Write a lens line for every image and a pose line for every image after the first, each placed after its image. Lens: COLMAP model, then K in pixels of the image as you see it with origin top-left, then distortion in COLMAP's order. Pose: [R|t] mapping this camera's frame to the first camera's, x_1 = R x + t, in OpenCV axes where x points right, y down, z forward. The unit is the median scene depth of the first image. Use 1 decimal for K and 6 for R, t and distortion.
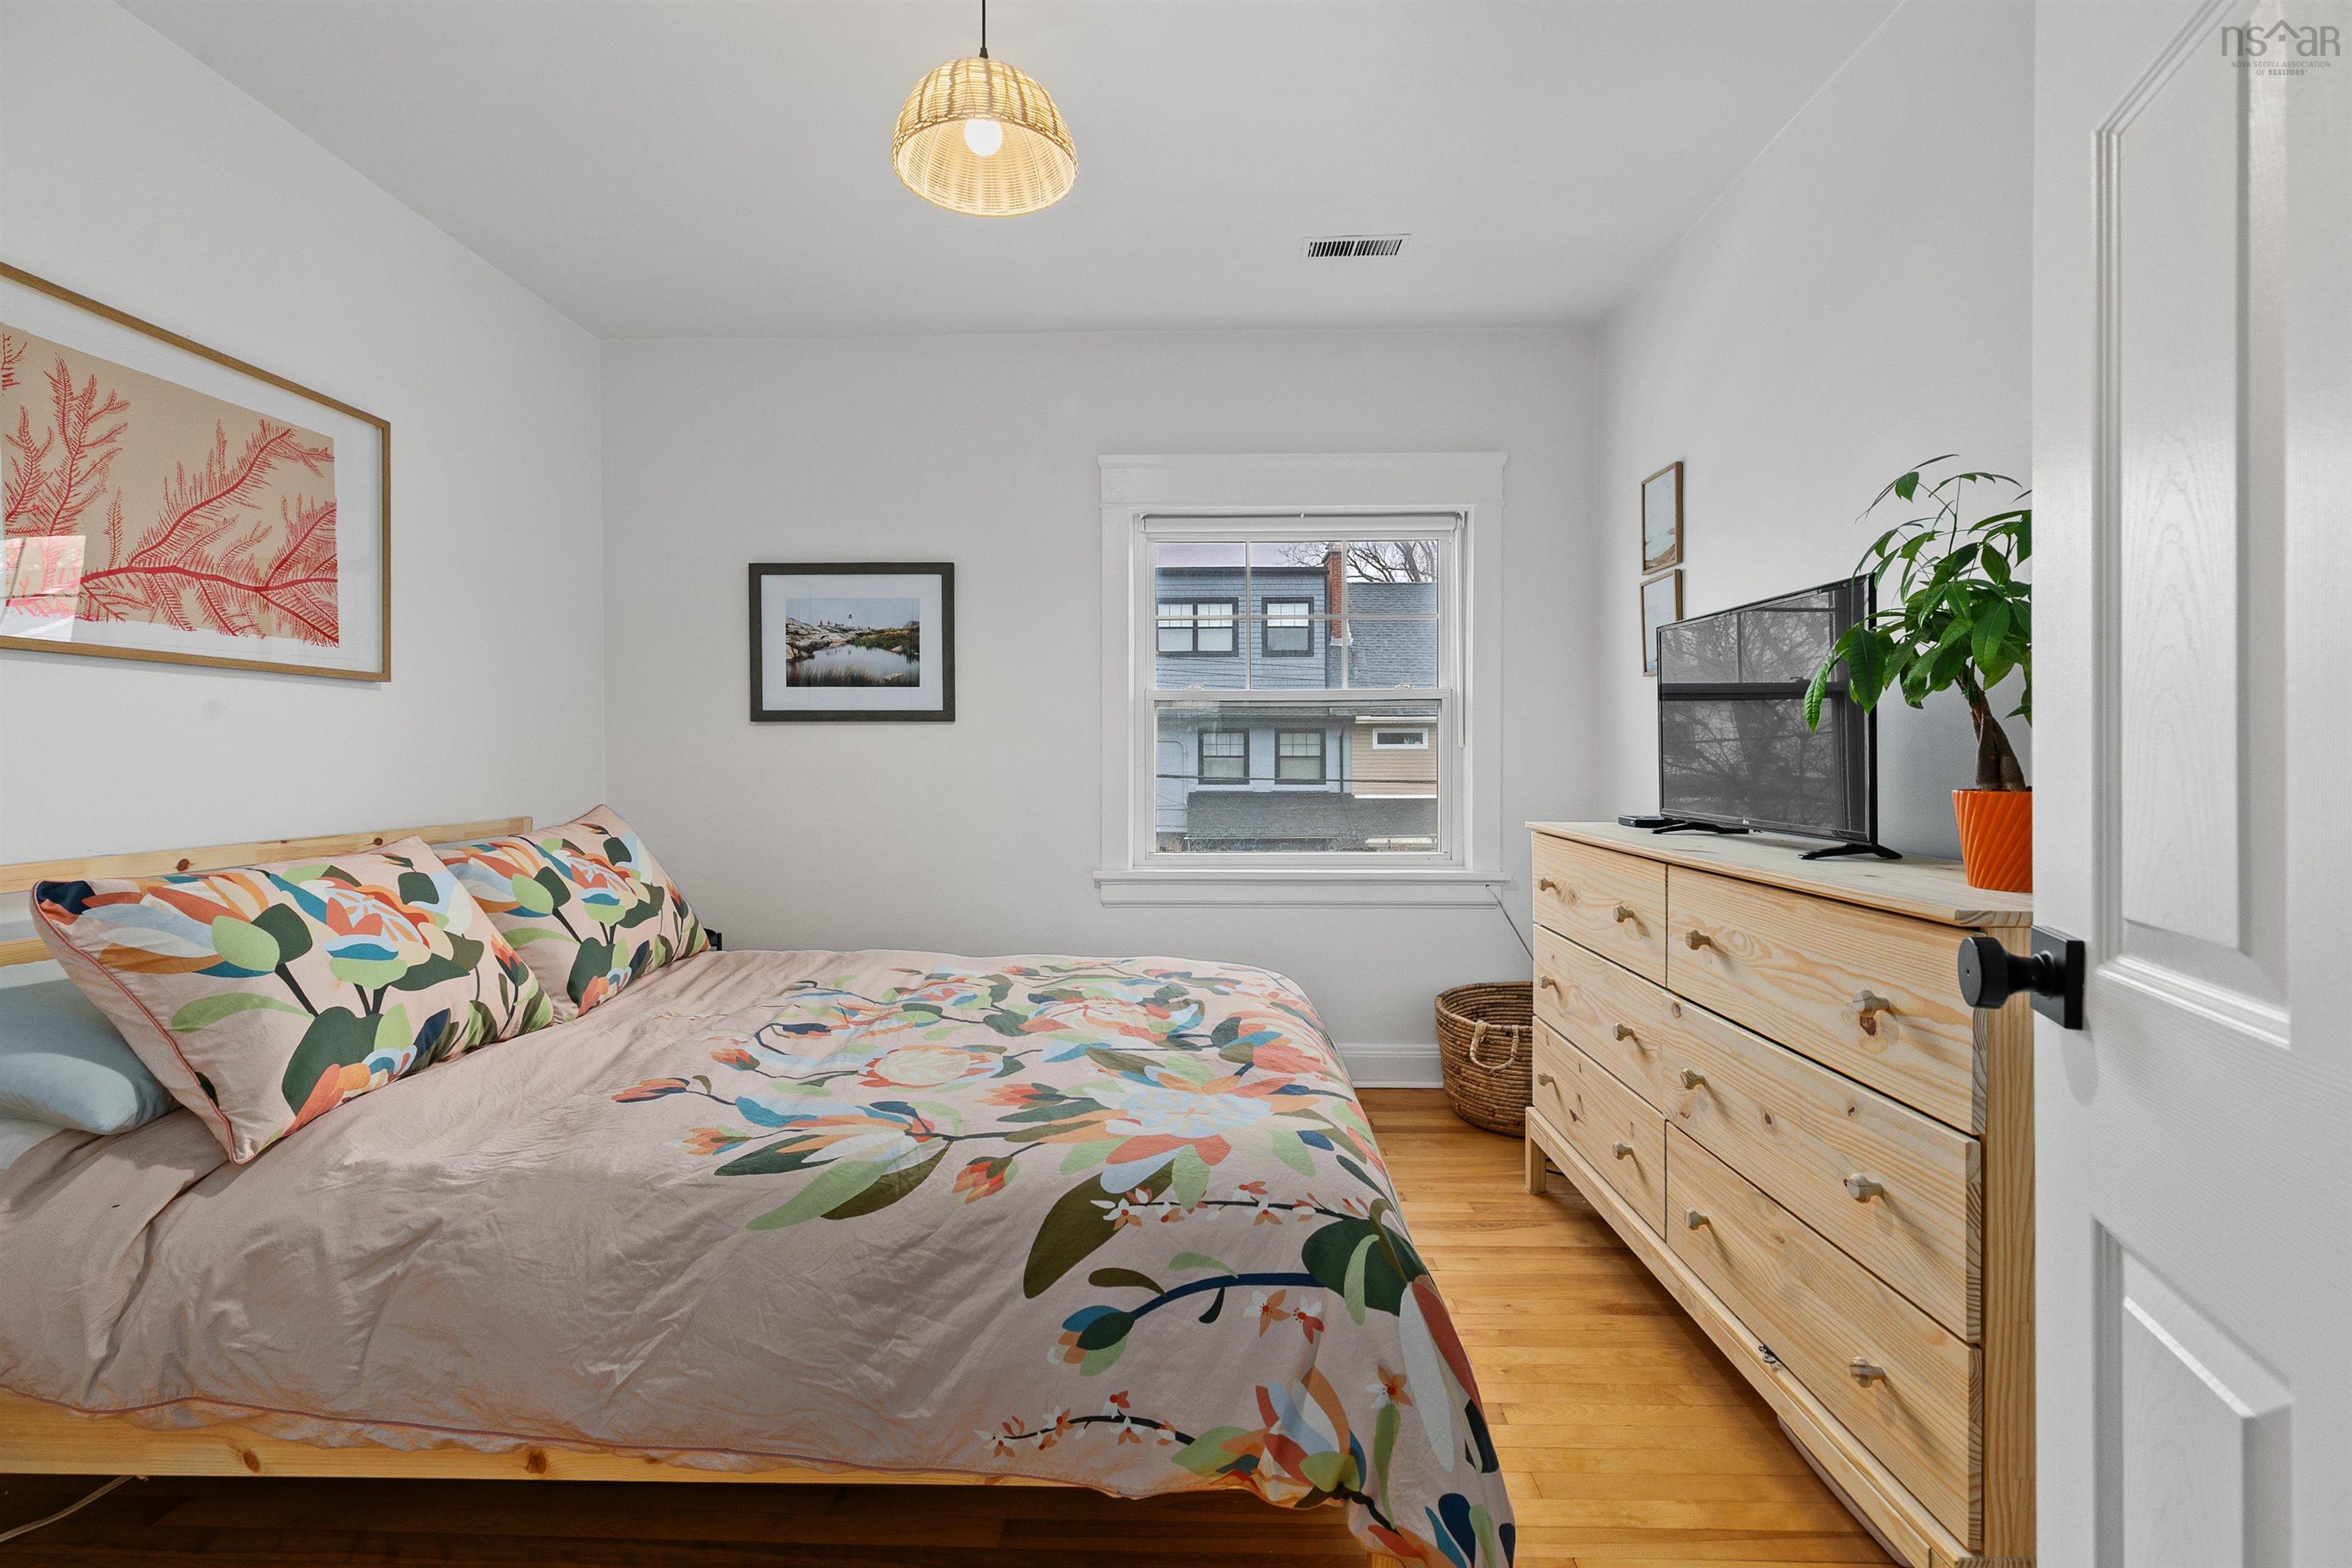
lens RADIAL K [[1073.4, 0, 1196.8], [0, 1073.4, 776.1], [0, 0, 1]] dist [0.005359, -0.000545]
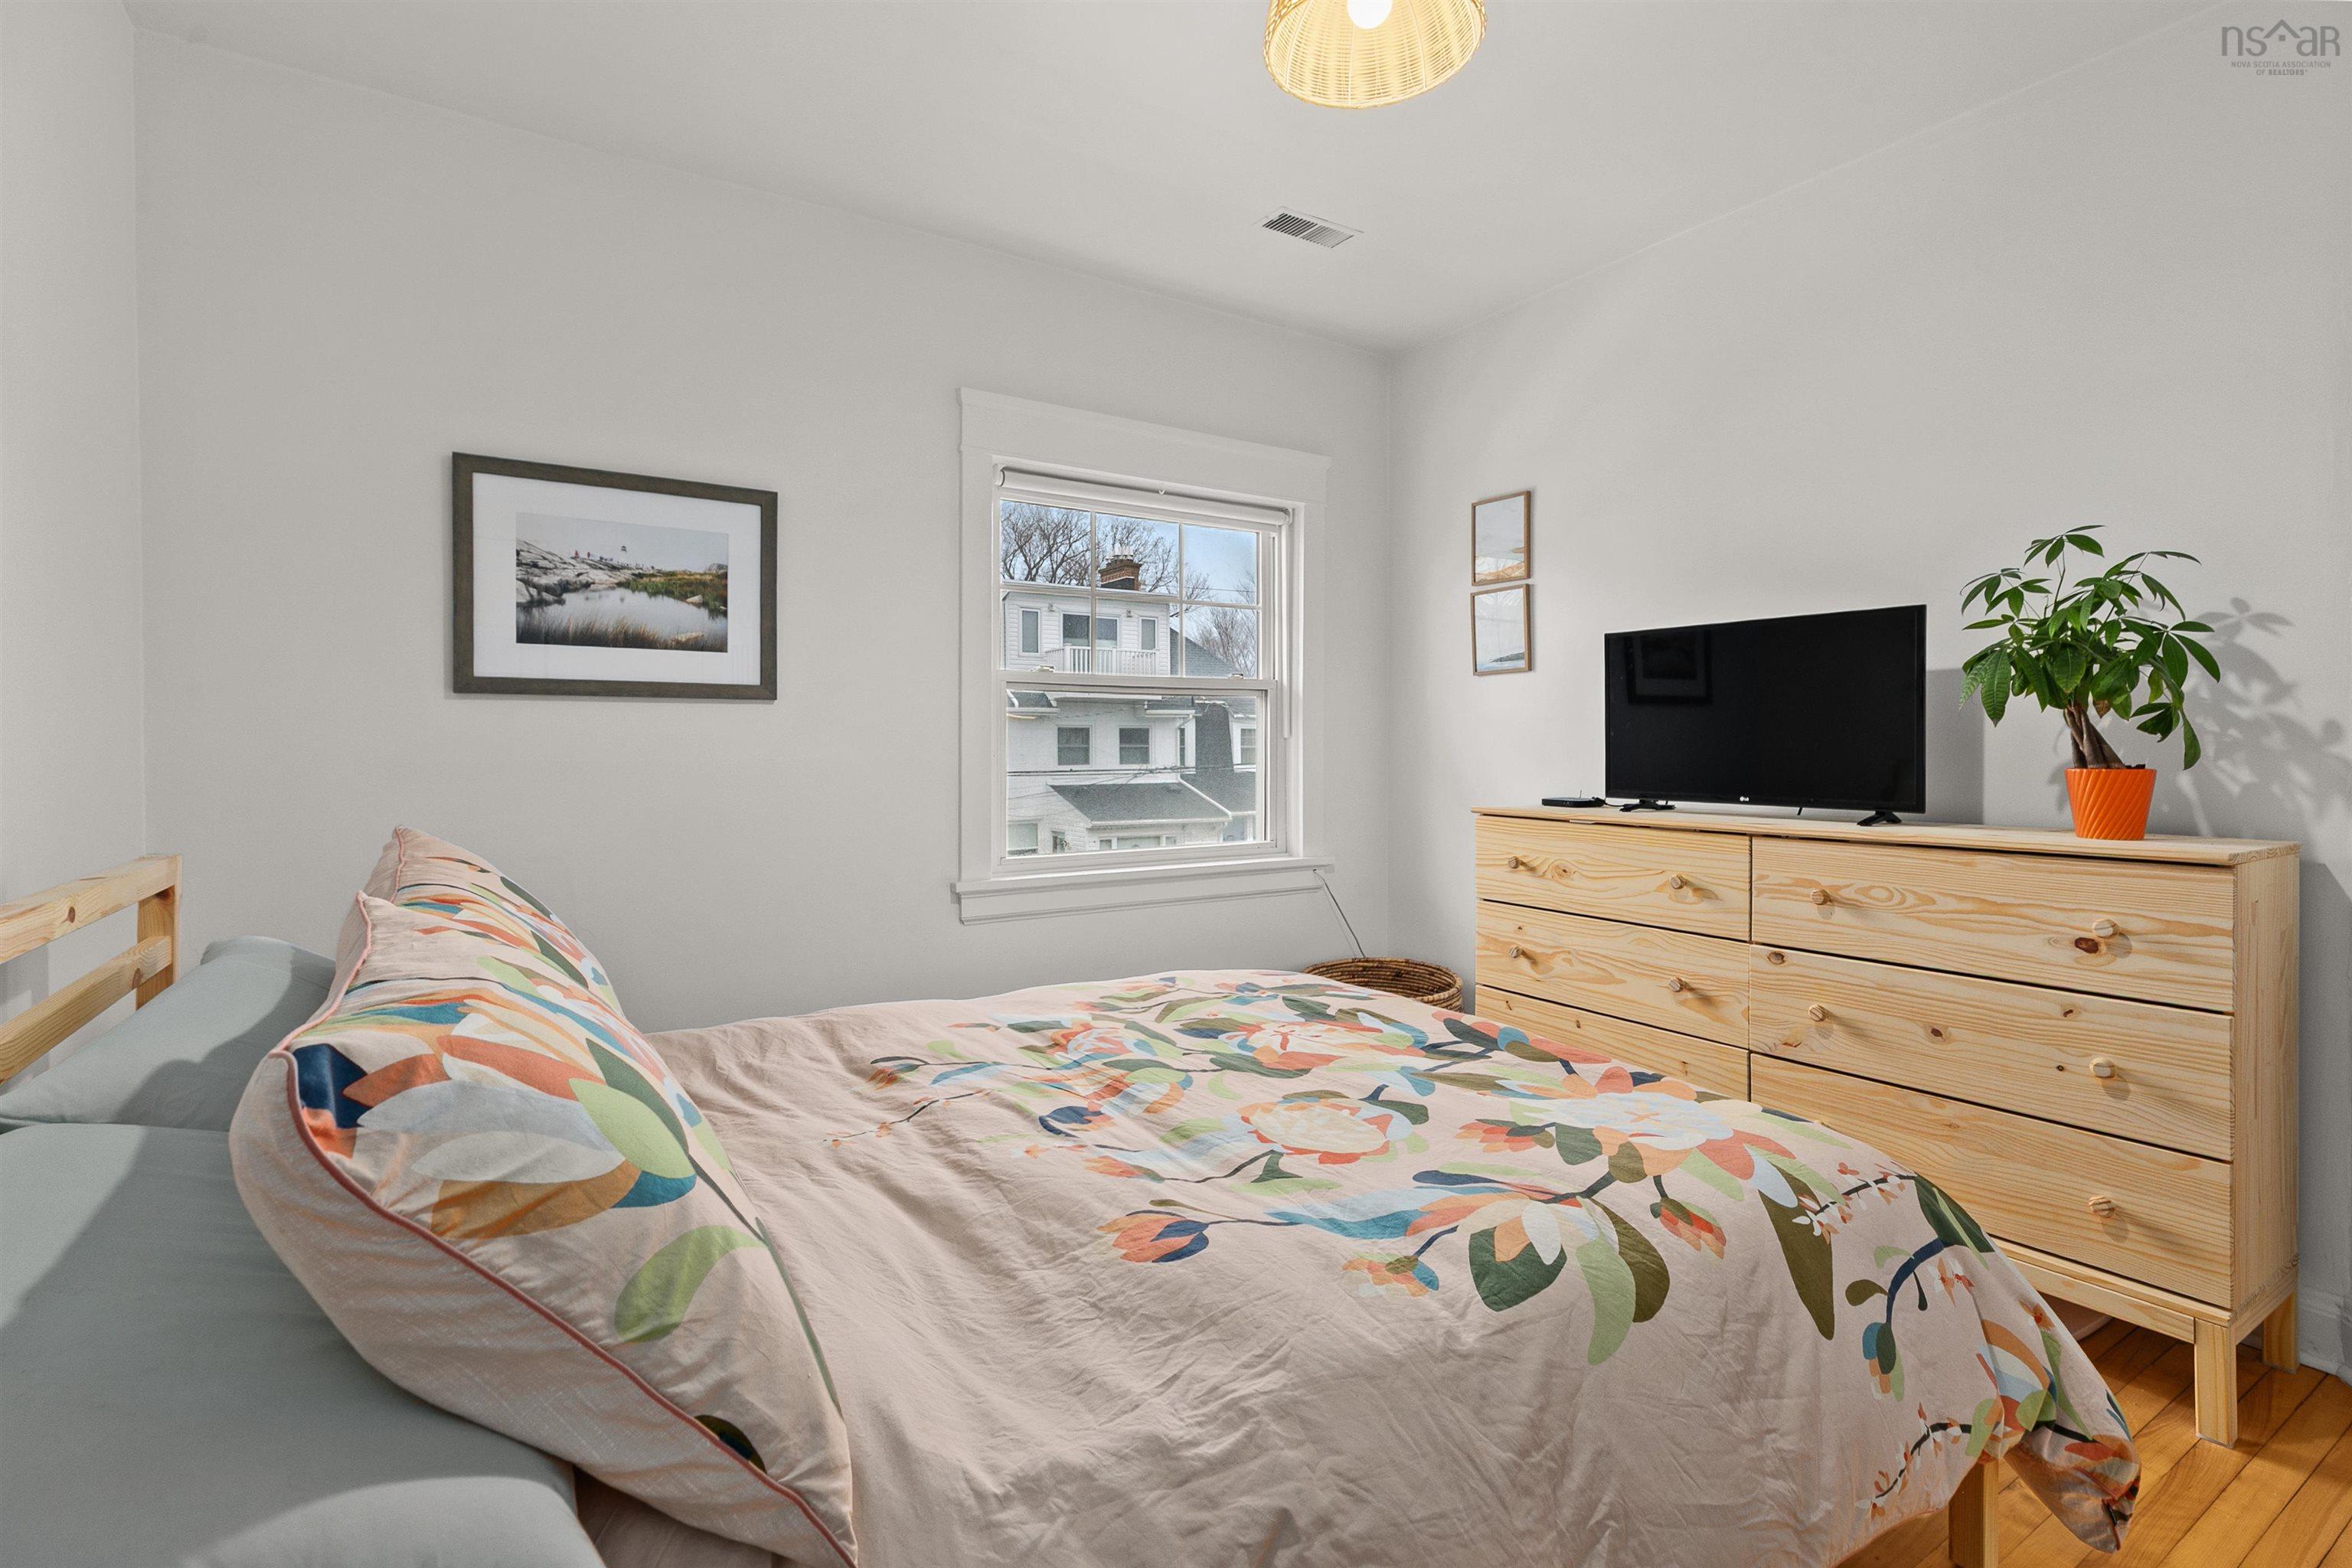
lens RADIAL K [[1073.4, 0, 1185.4], [0, 1073.4, 769.5], [0, 0, 1]] dist [0.005359, -0.000545]
pose [[0.831696, -0.011434, 0.555113, -0.861255], [0.011002, 0.999931, 0.004112, -0.003285], [-0.555122, 0.002687, 0.831765, 0.425231]]
